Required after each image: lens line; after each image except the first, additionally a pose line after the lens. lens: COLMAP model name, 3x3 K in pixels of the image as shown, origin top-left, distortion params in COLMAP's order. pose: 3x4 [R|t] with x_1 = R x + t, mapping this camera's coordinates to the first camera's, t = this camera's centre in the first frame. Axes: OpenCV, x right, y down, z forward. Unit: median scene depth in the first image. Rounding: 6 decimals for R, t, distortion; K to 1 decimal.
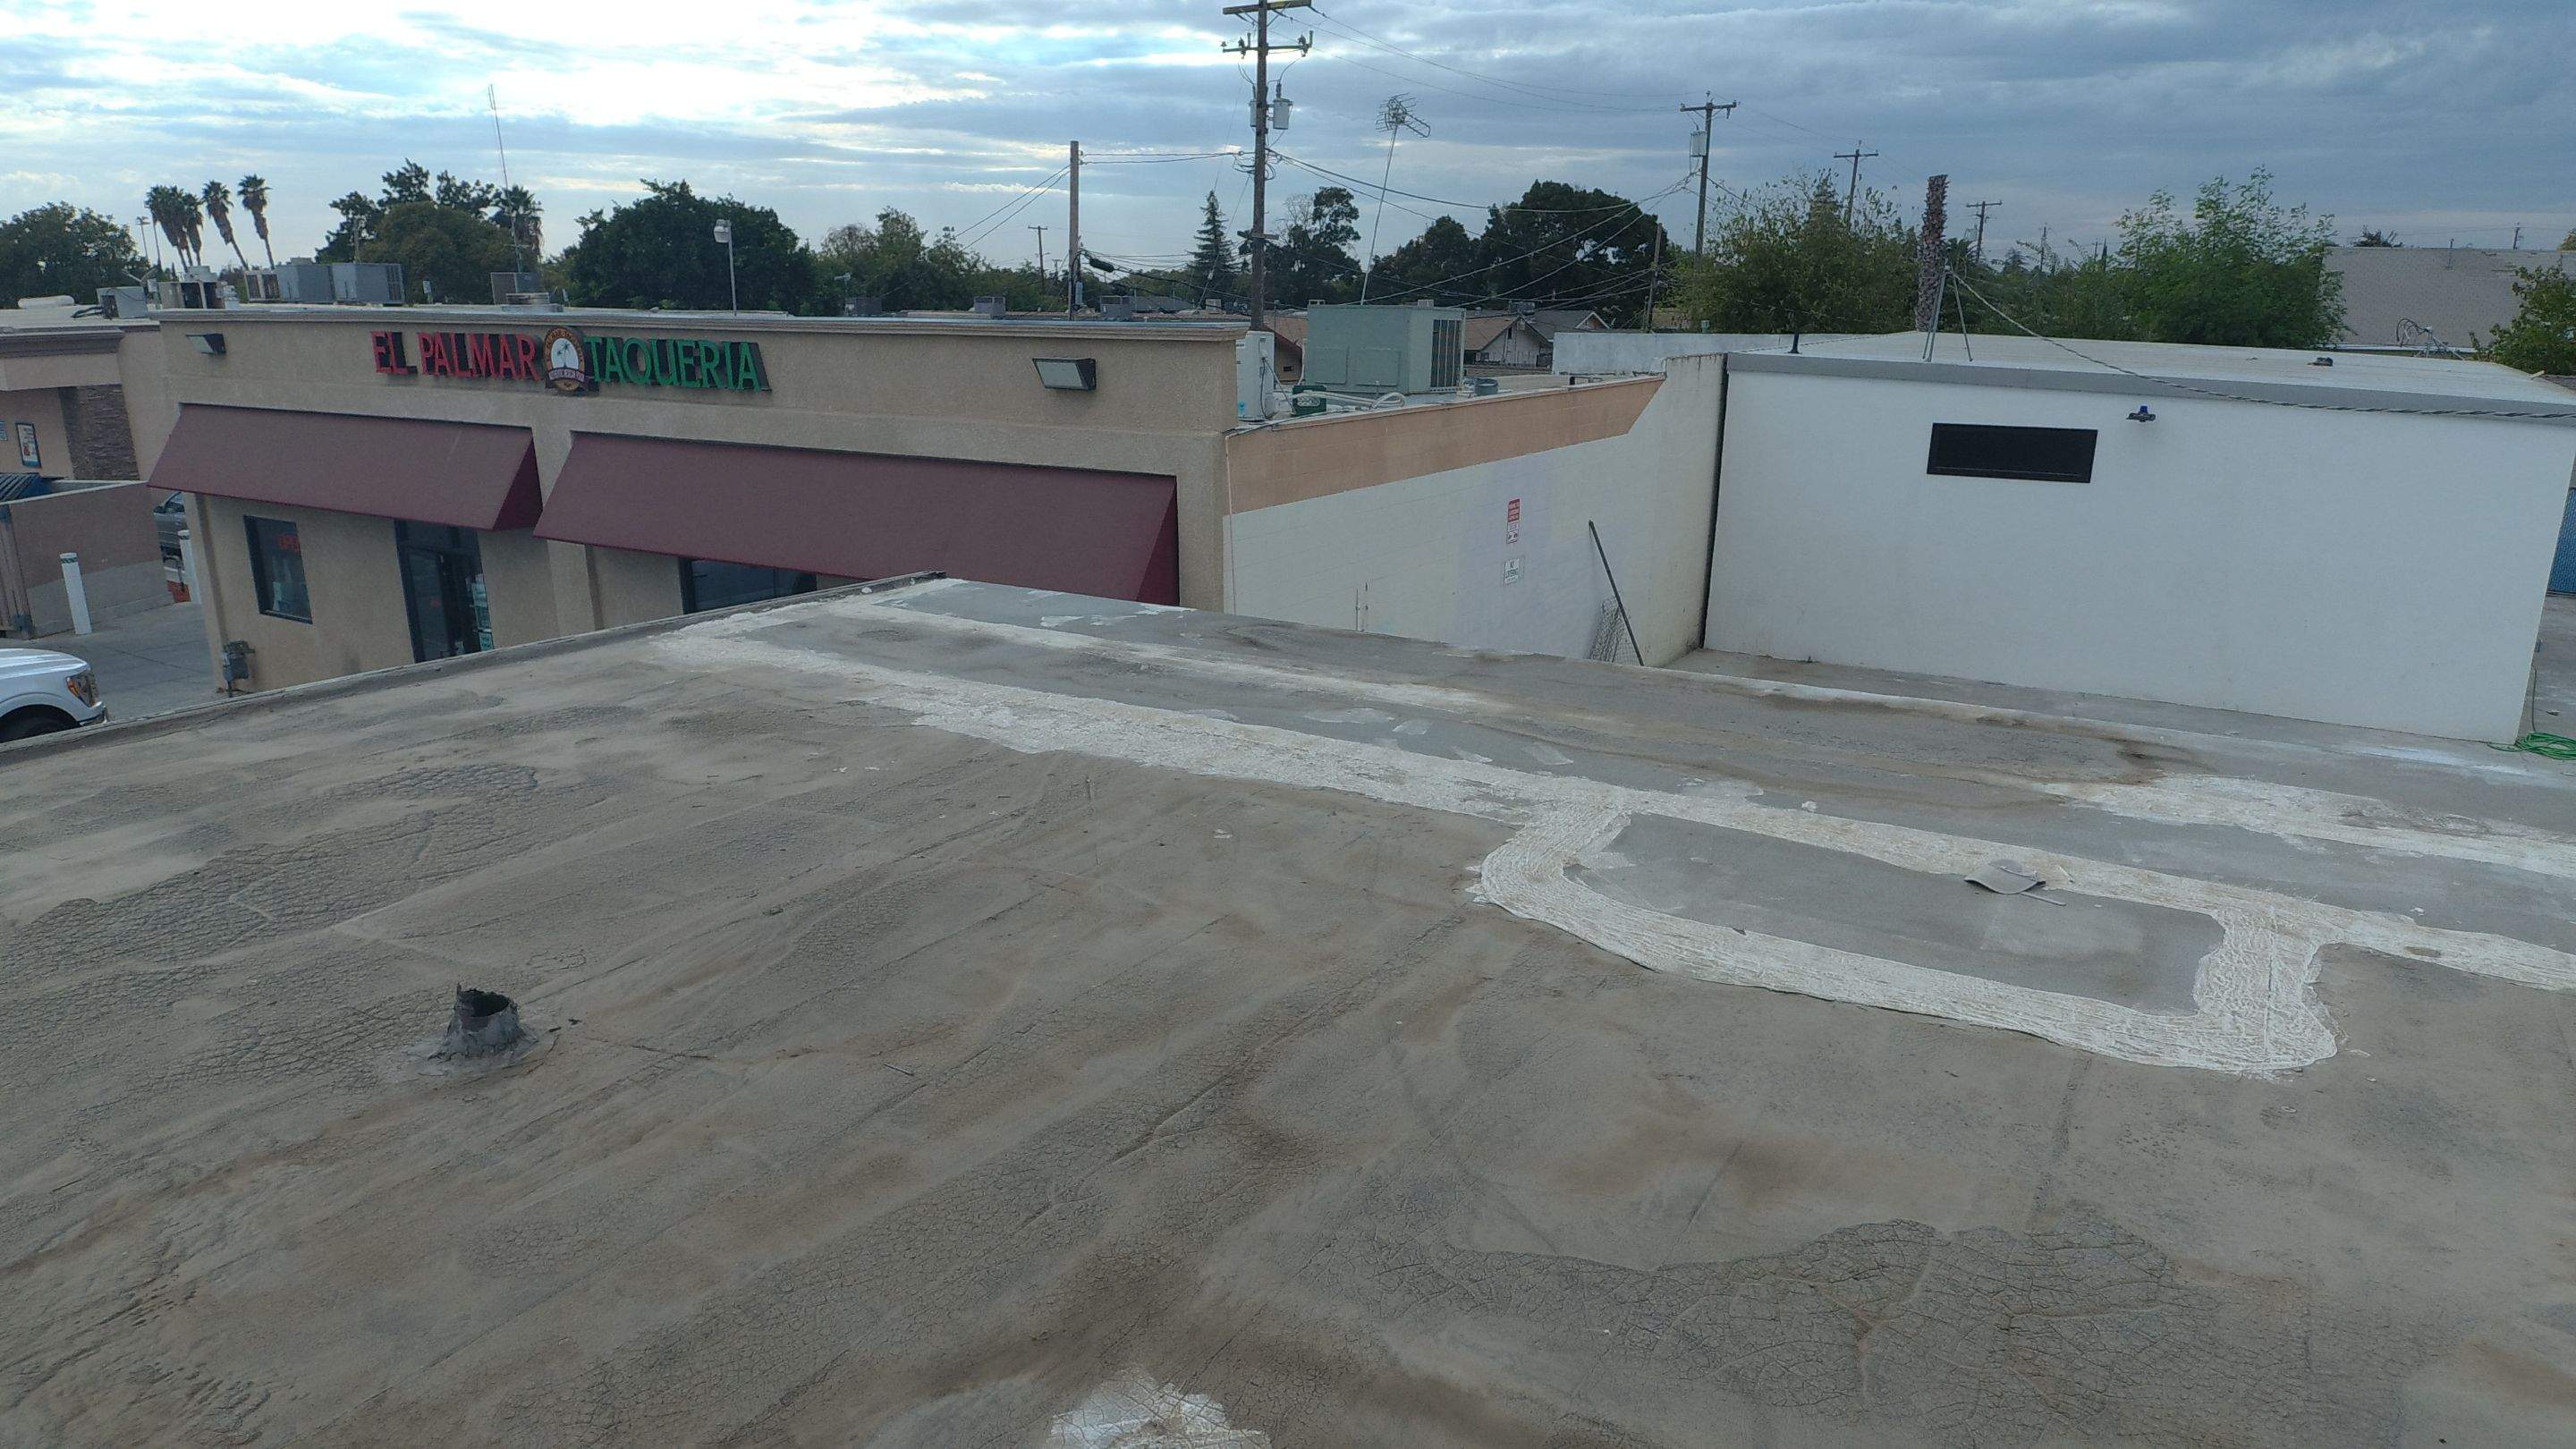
lens RADIAL K [[1545.8, 0, 1283.4], [0, 1545.8, 766.7], [0, 0, 1]] dist [0.065614, -0.089442]
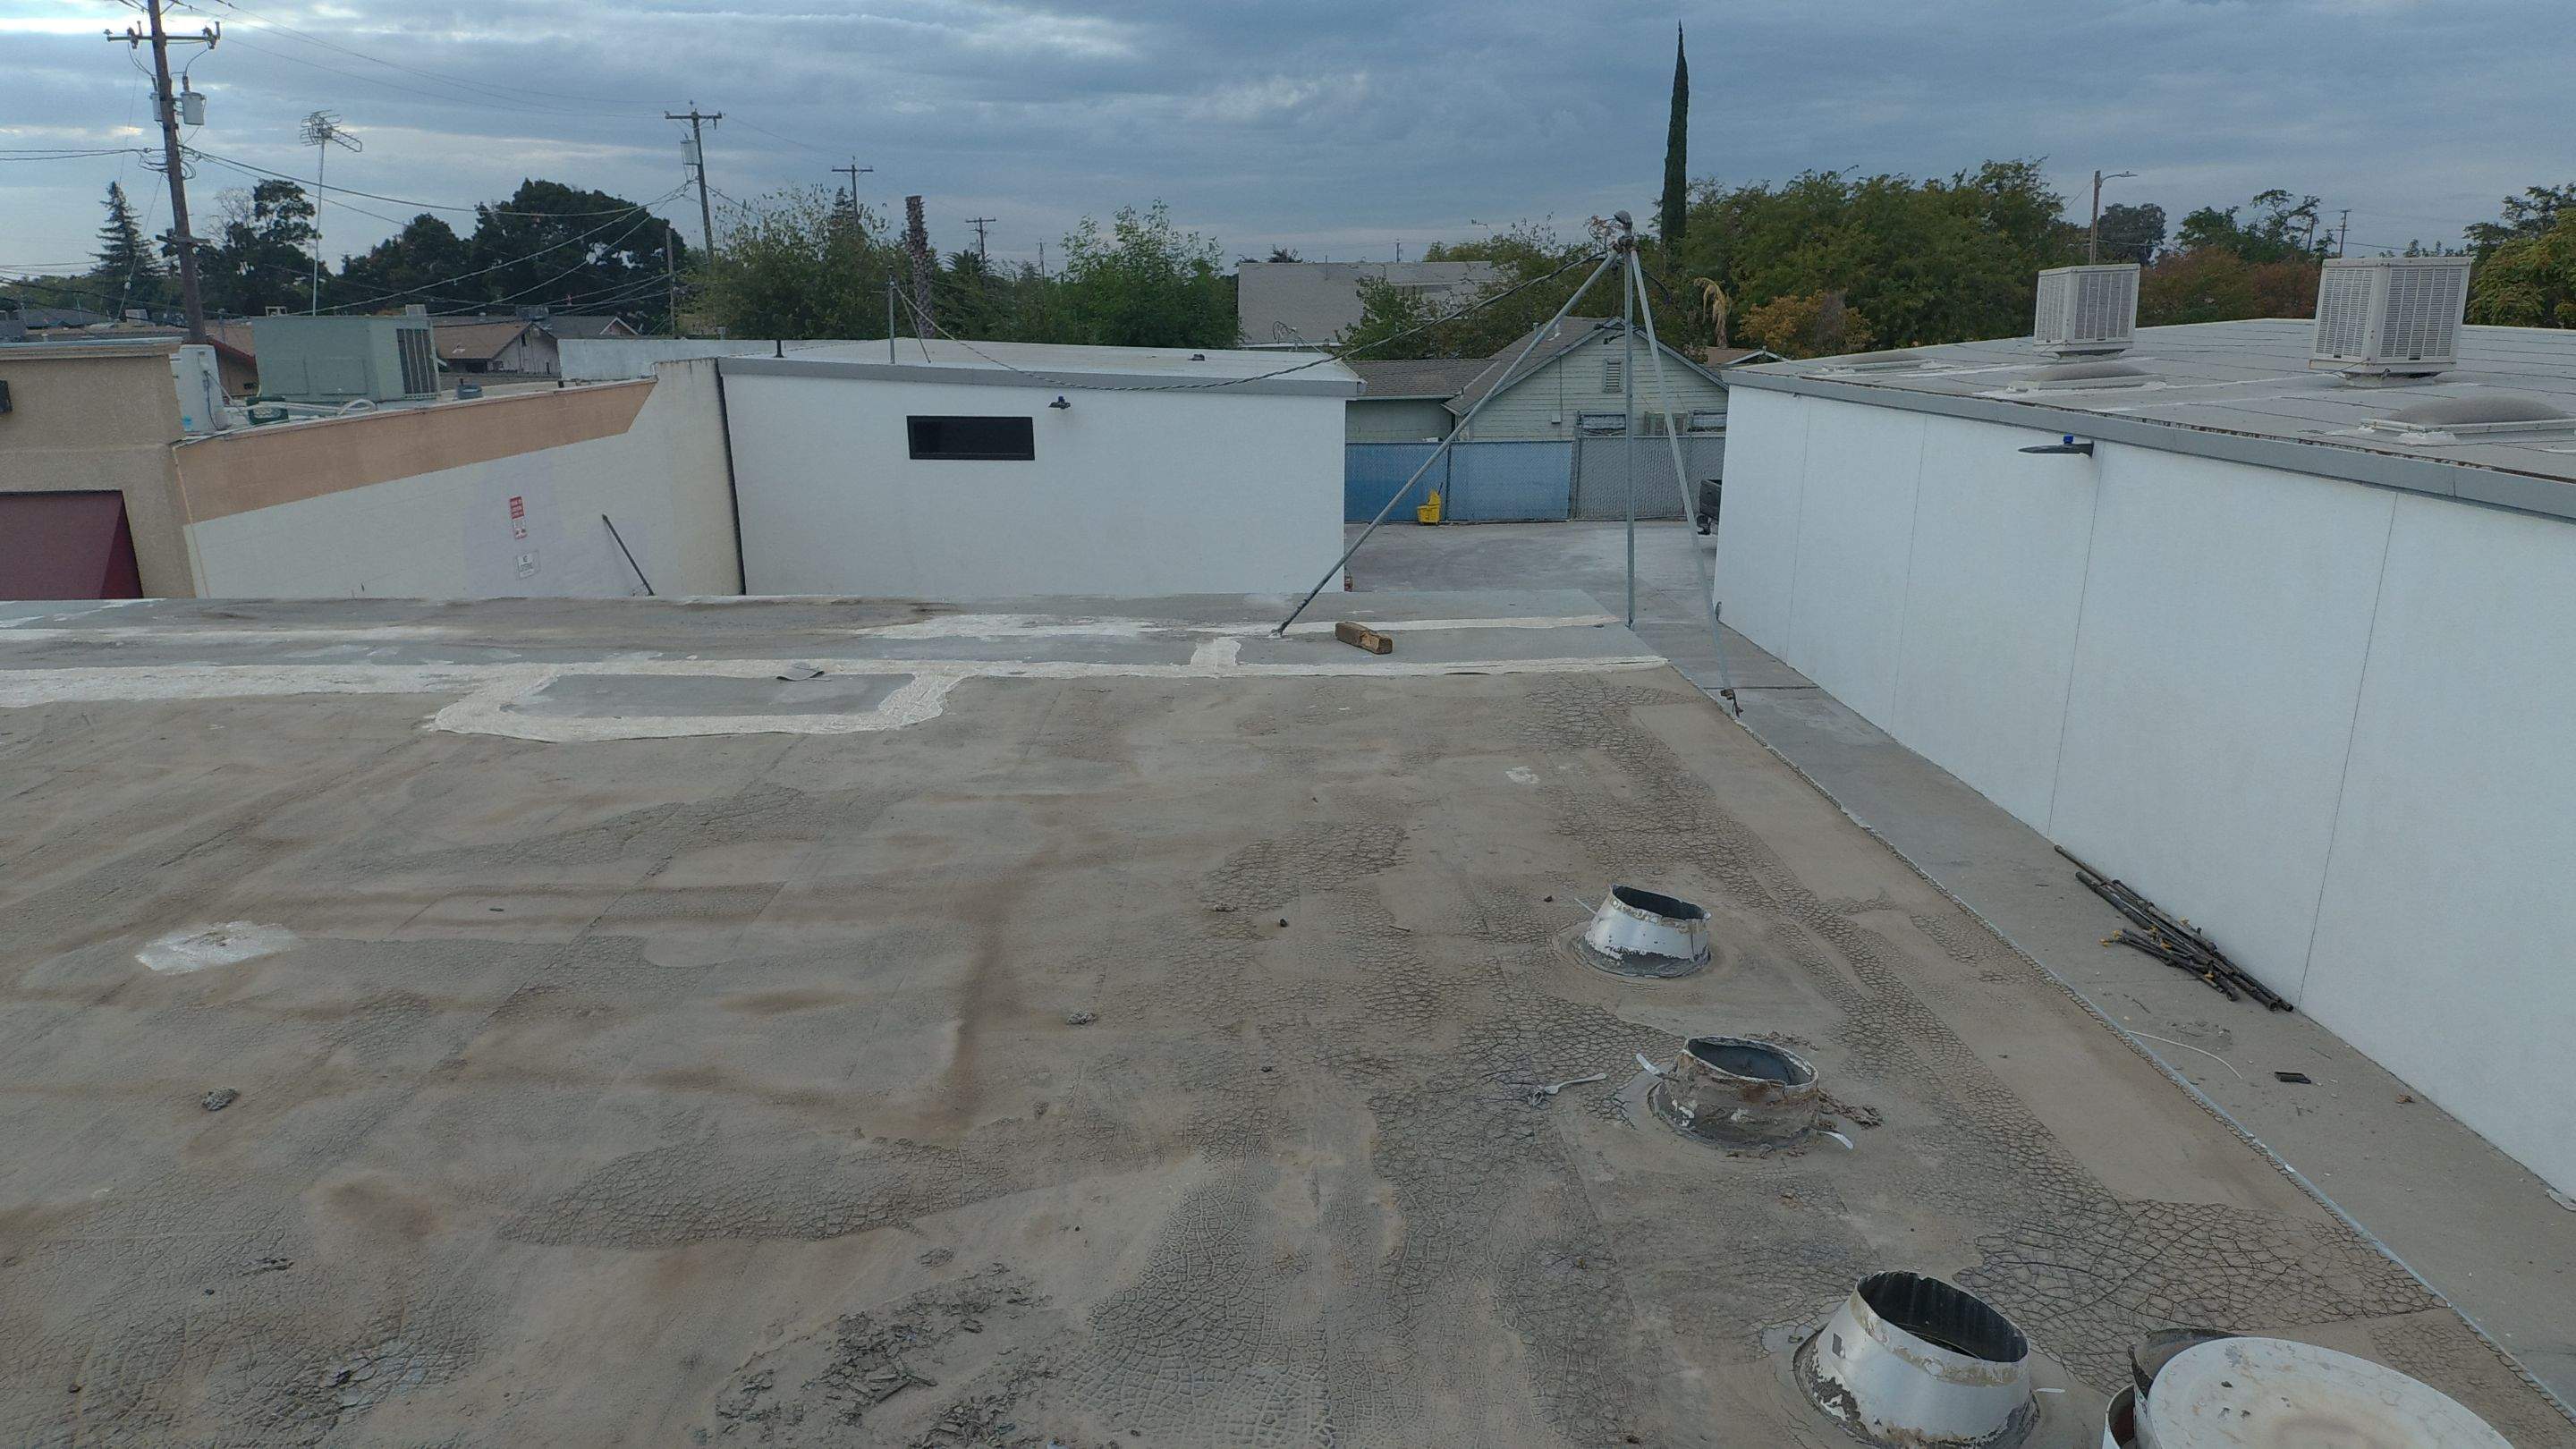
lens RADIAL K [[1522.6, 0, 1292.3], [0, 1522.6, 783.0], [0, 0, 1]] dist [0.095067, -0.118501]
pose [[0.837226, -0.167223, 0.520663, 0.007084], [0.162616, 0.985160, 0.054921, 0.036596], [-0.522120, 0.038687, 0.851994, -0.130180]]
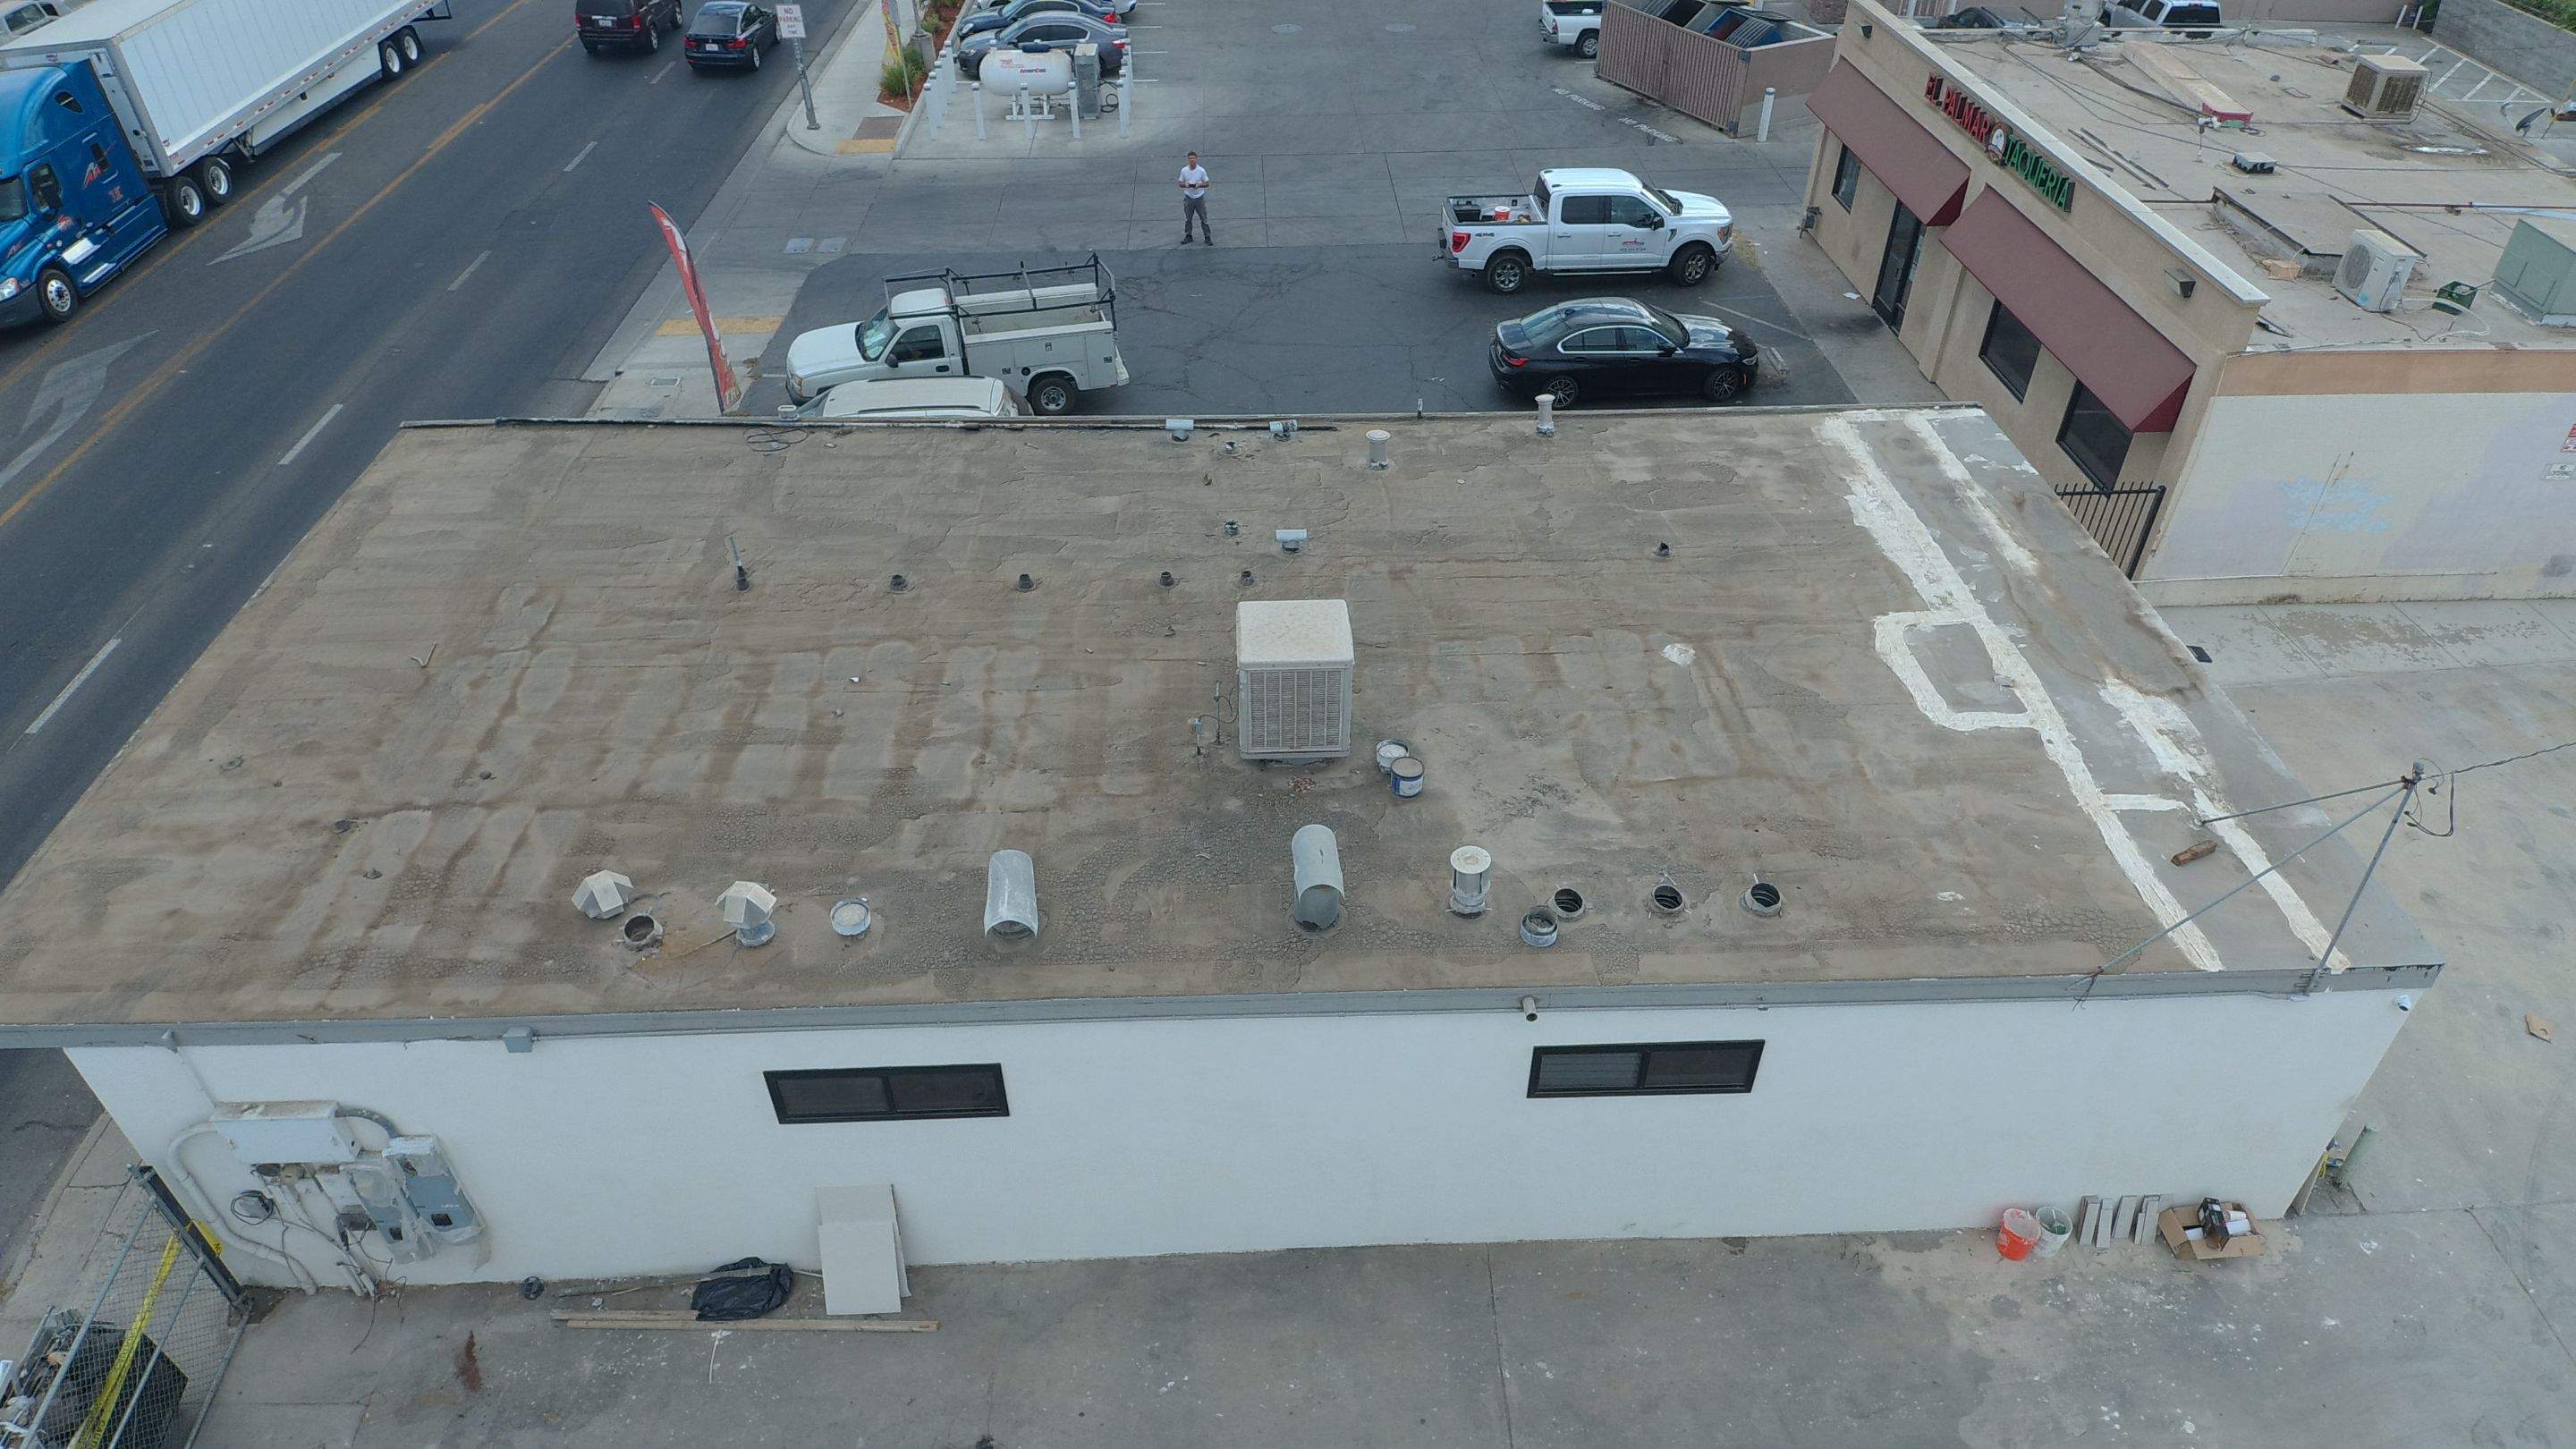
lens RADIAL K [[1545.8, 0, 1283.4], [0, 1545.8, 766.7], [0, 0, 1]] dist [0.065614, -0.089442]
pose [[0.556091, 0.516702, -0.650985, 0.402651], [-0.227888, 0.848036, 0.478437, -0.224188], [0.799268, -0.117703, 0.589335, -0.503205]]
